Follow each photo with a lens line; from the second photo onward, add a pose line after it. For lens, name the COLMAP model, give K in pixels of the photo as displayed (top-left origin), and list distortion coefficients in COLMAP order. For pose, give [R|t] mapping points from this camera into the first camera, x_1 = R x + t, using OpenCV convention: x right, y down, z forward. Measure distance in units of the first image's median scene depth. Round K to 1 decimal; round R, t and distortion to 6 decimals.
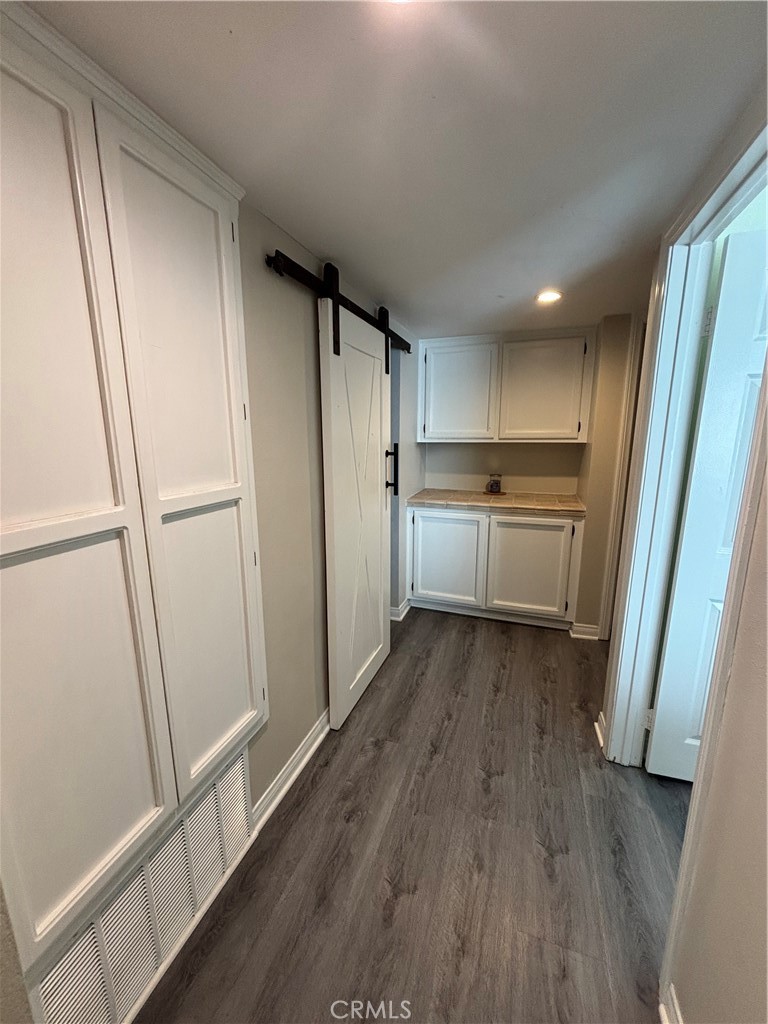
lens RADIAL K [[414.3, 0, 382.5], [0, 414.3, 512.1], [0, 0, 1]] dist [-0.003702, 0.000304]
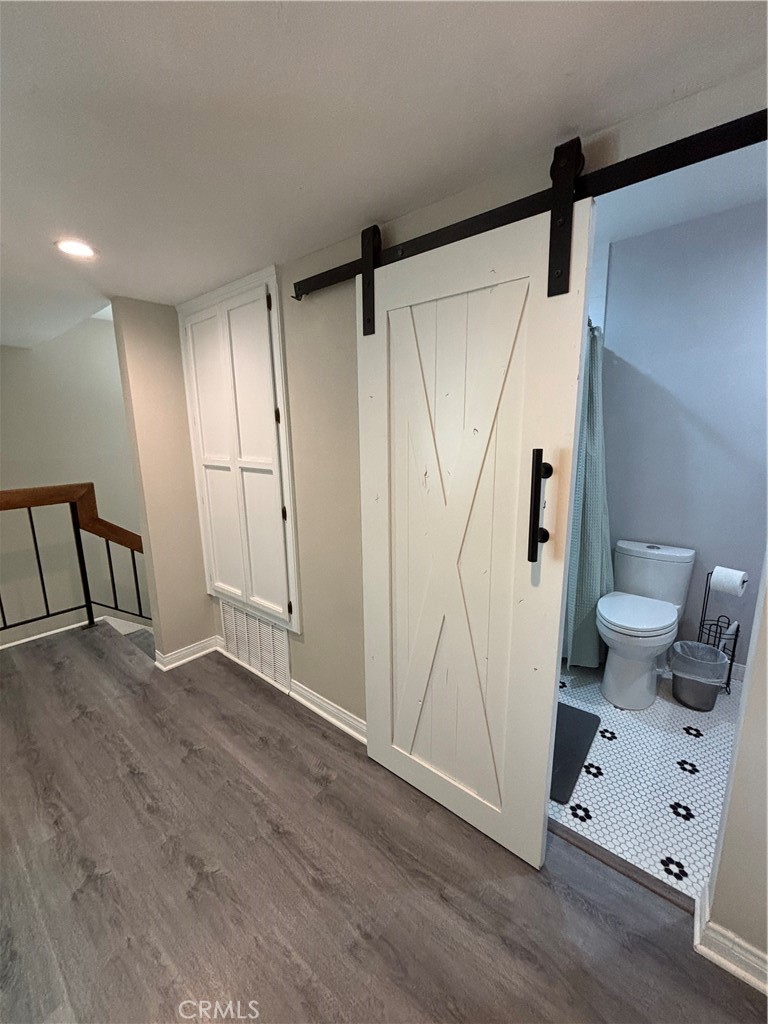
lens RADIAL K [[414.3, 0, 385.6], [0, 414.3, 514.4], [0, 0, 1]] dist [-0.003702, 0.000304]
pose [[-0.353471, 0.183414, -0.917288, 0.698291], [-0.166864, 0.952500, 0.254755, -0.244672], [0.920443, 0.243111, -0.306076, 1.350572]]
